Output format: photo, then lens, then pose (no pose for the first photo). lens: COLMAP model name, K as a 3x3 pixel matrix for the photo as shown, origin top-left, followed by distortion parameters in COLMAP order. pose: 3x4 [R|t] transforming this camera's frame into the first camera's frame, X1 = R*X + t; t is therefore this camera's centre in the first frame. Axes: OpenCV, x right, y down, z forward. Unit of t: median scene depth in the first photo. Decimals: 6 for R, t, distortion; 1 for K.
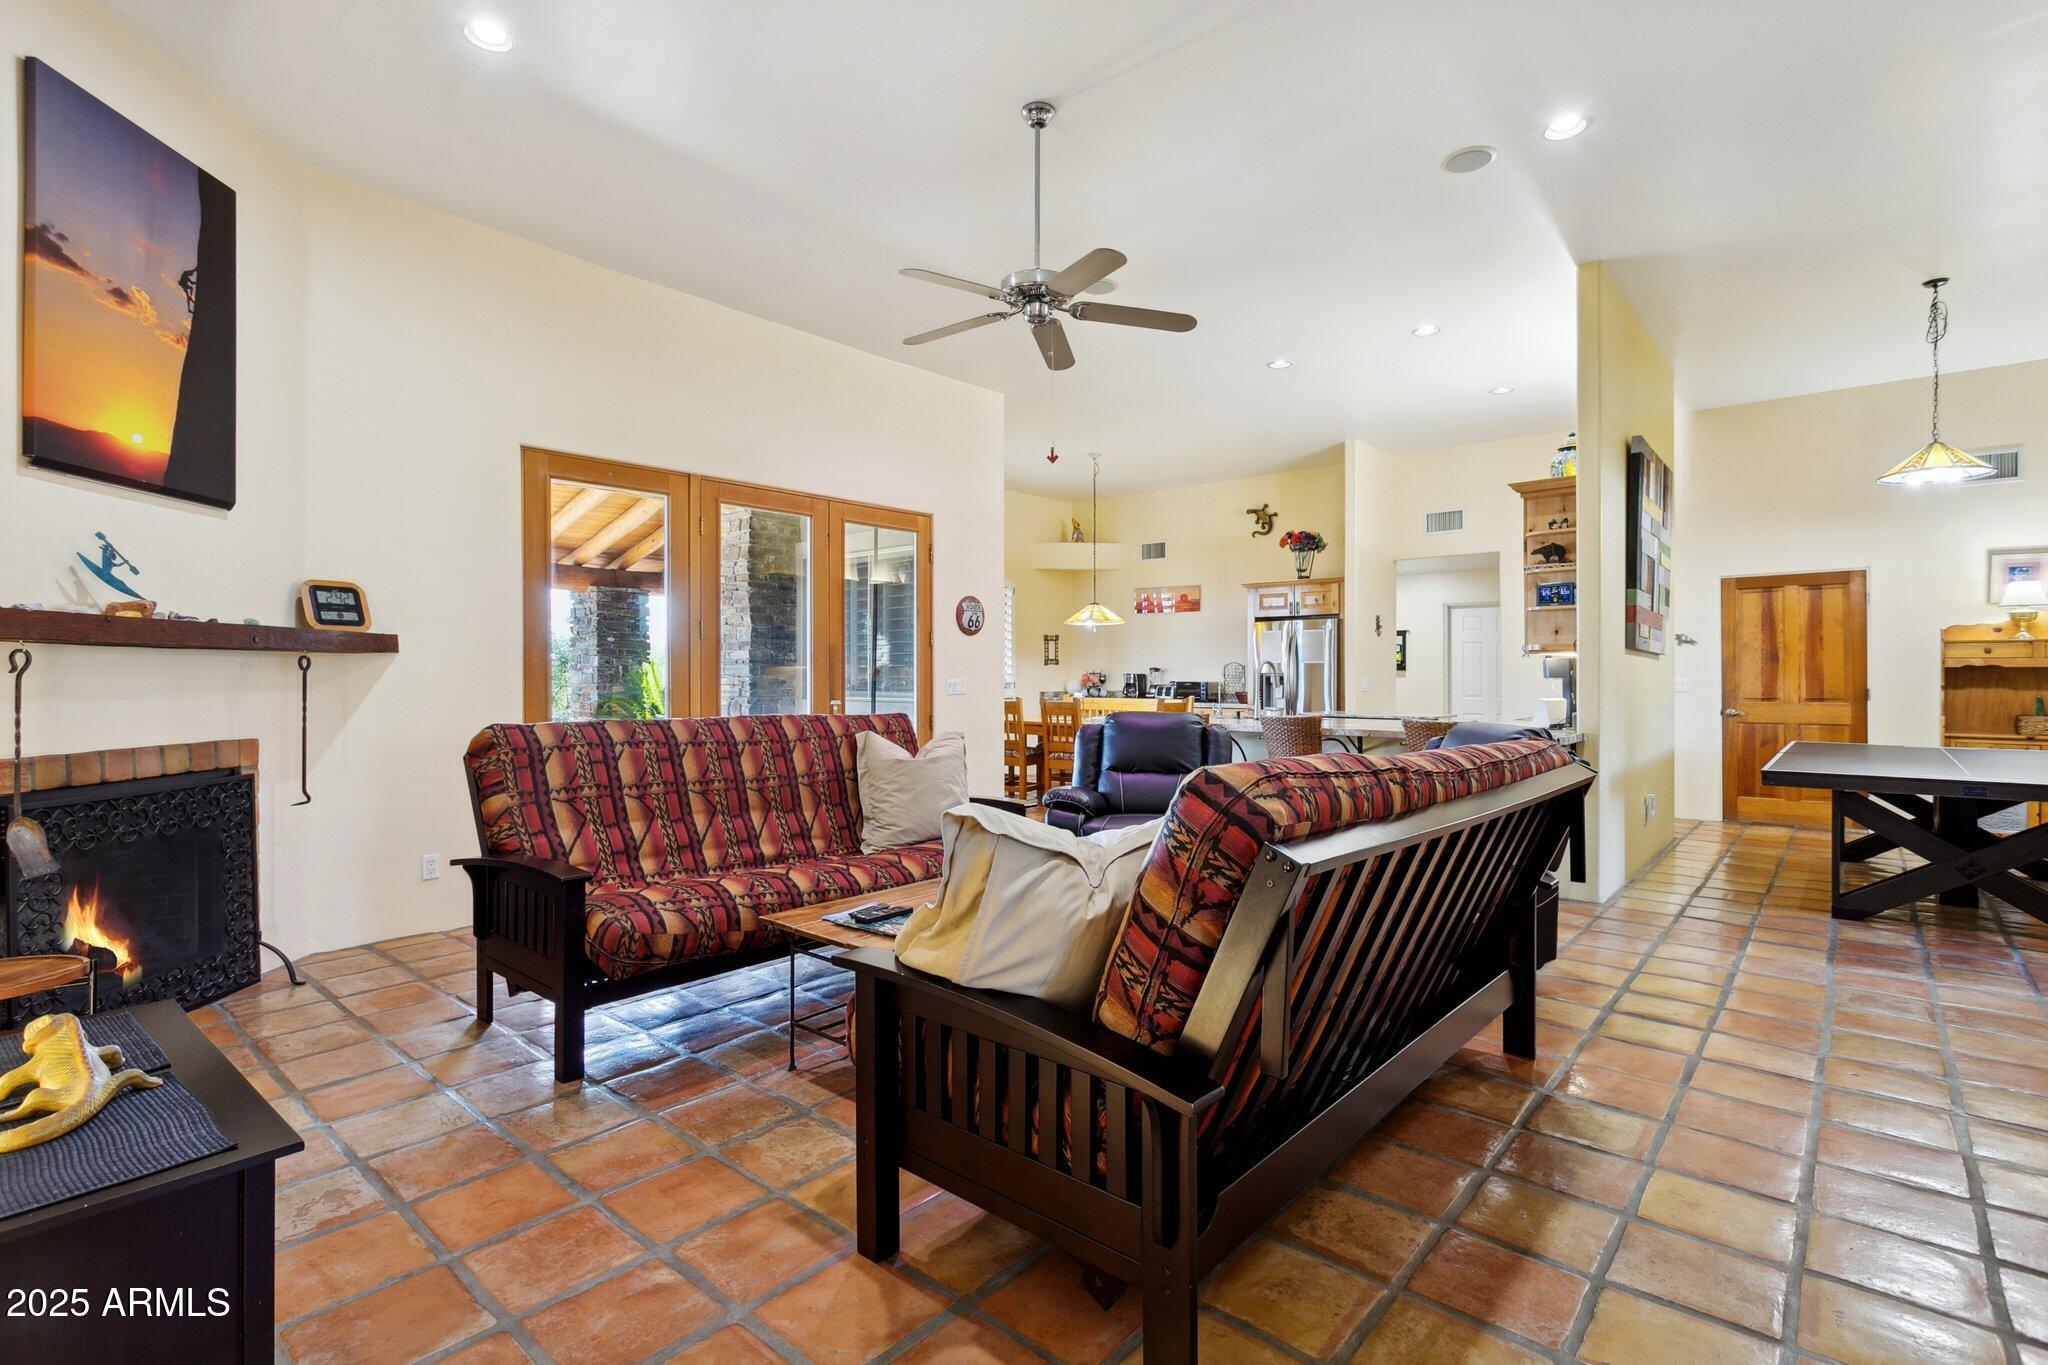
lens RADIAL K [[975.0, 0, 1020.5], [0, 975.0, 674.4], [0, 0, 1]] dist [-0.001687, 0.000009]
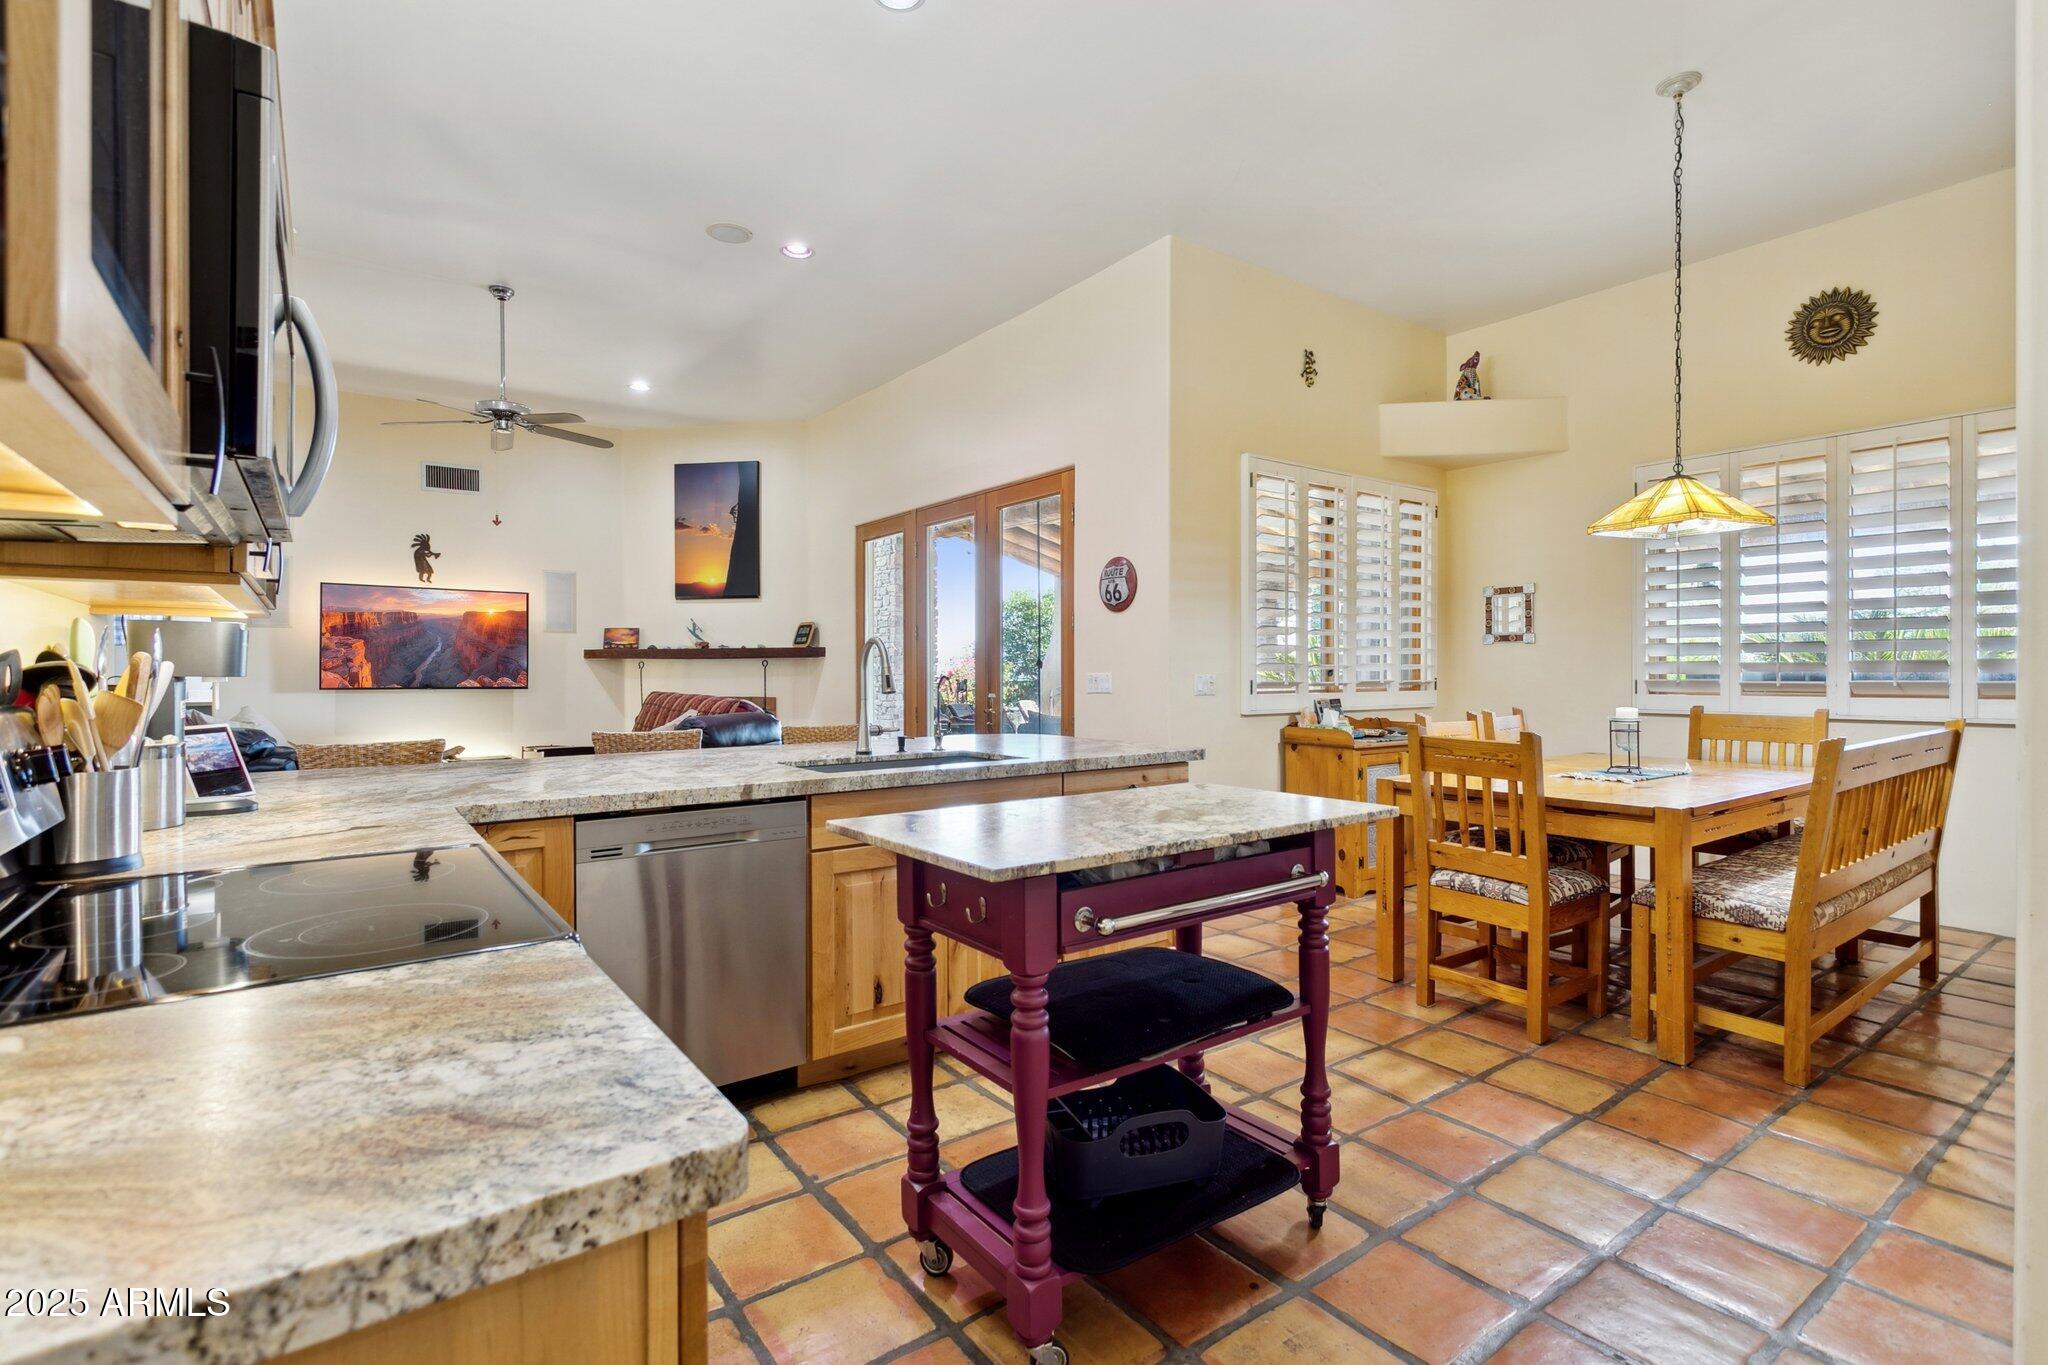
lens RADIAL K [[959.5, 0, 1021.2], [0, 959.5, 674.4], [0, 0, 1]] dist [0.001190, 0.000211]
pose [[-0.224866, 0.005813, -0.974372, 1.196630], [0.005918, 0.999972, 0.004600, 0.005663], [0.974372, -0.004732, -0.224894, 1.983122]]
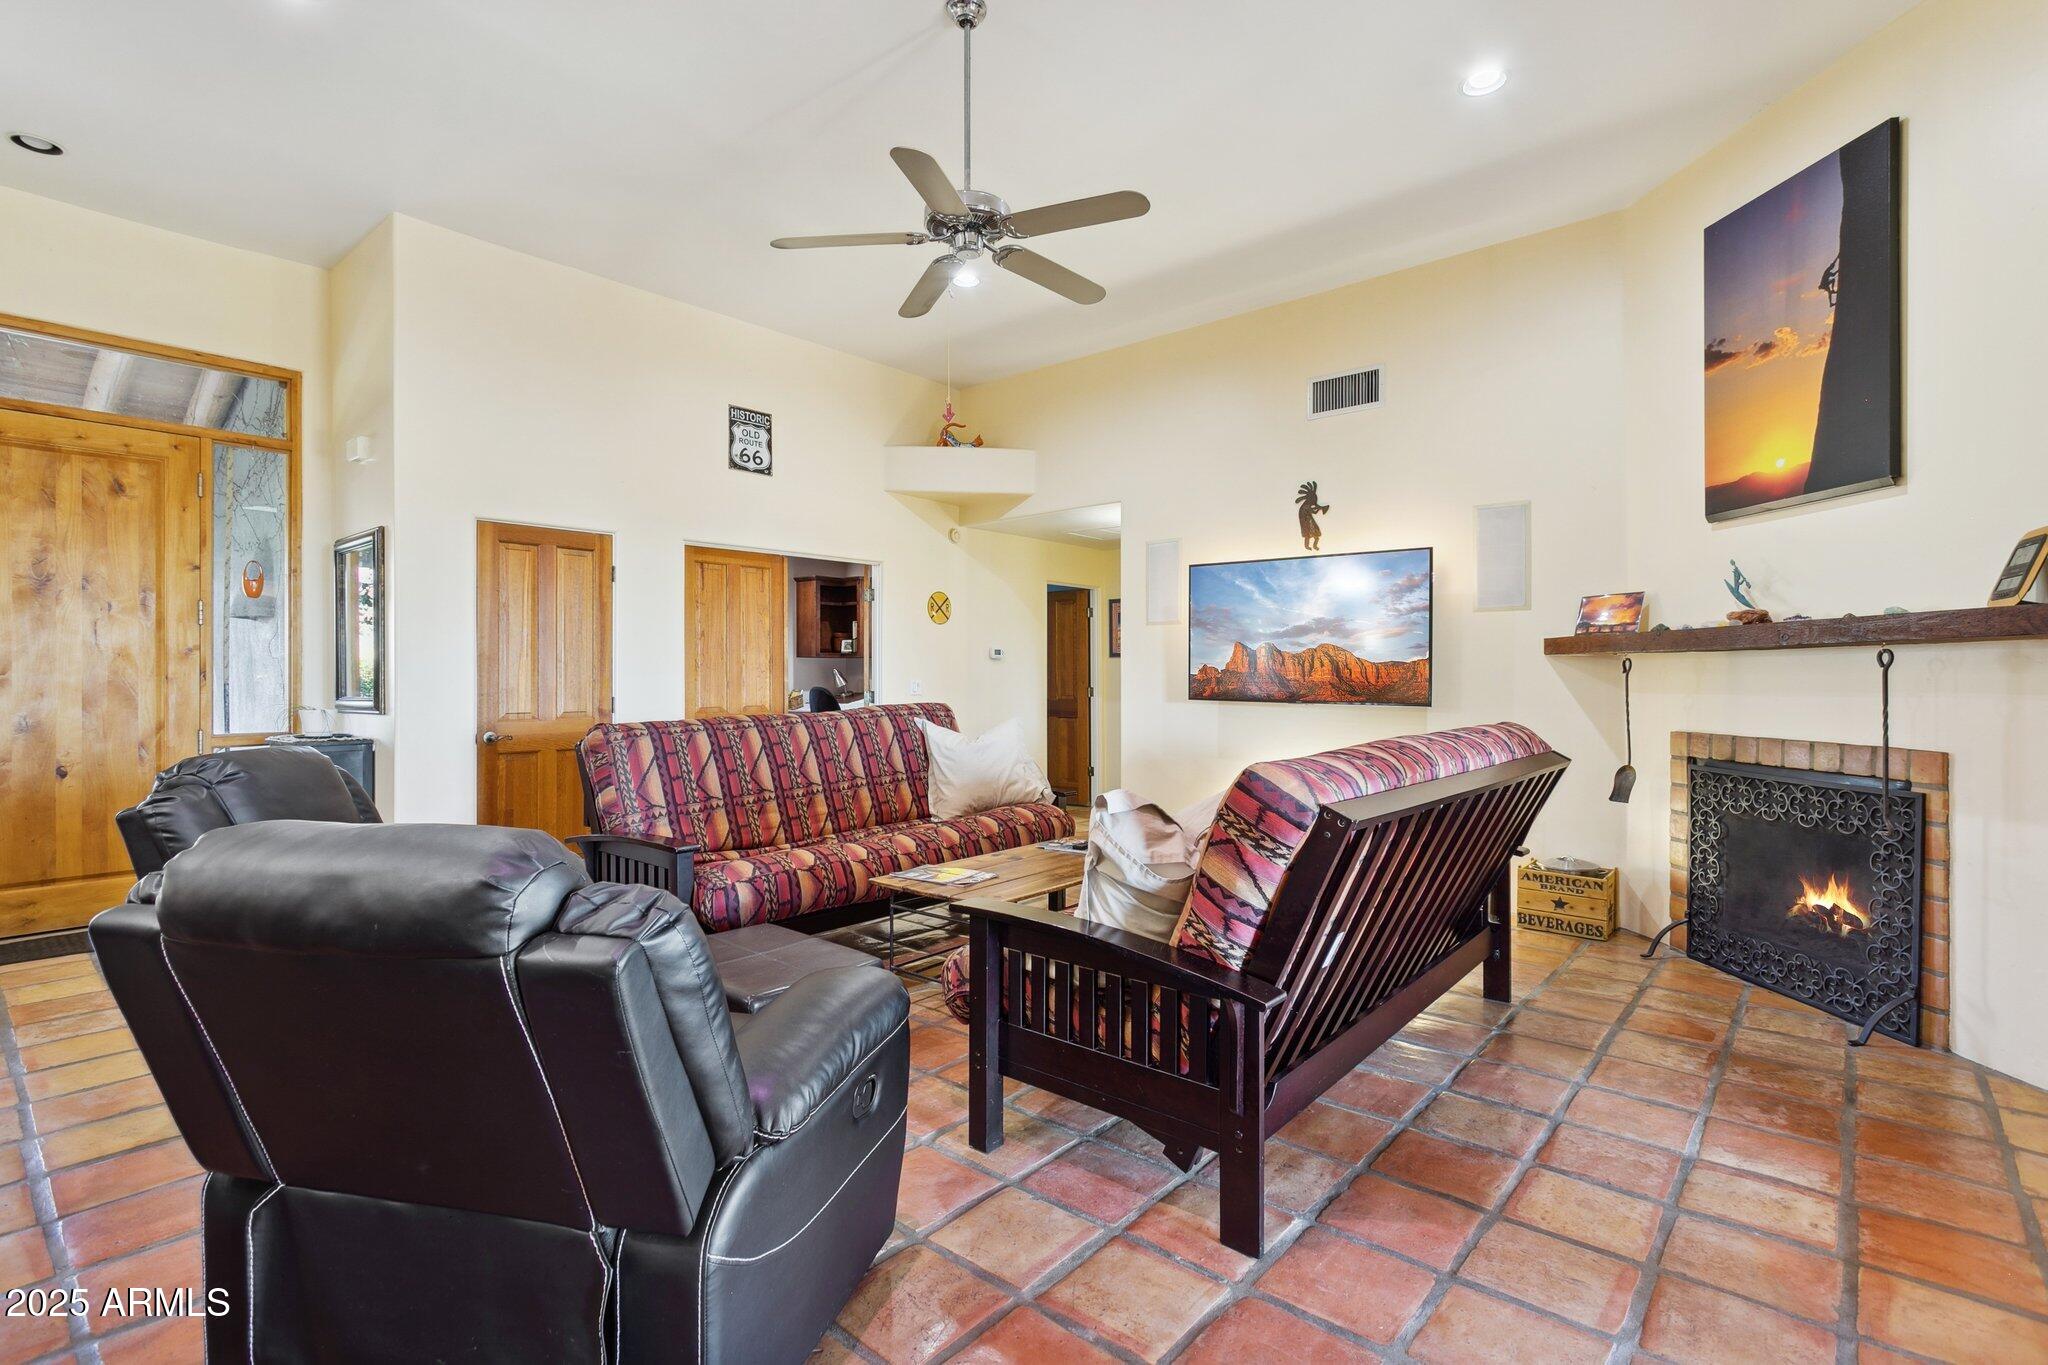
lens RADIAL K [[959.5, 0, 1021.2], [0, 959.5, 674.4], [0, 0, 1]] dist [0.001190, 0.000211]
pose [[-0.999937, -0.002312, -0.011004, -0.018614], [-0.002220, 0.999963, -0.008287, 0.009972], [0.011023, -0.008262, -0.999905, 1.724870]]
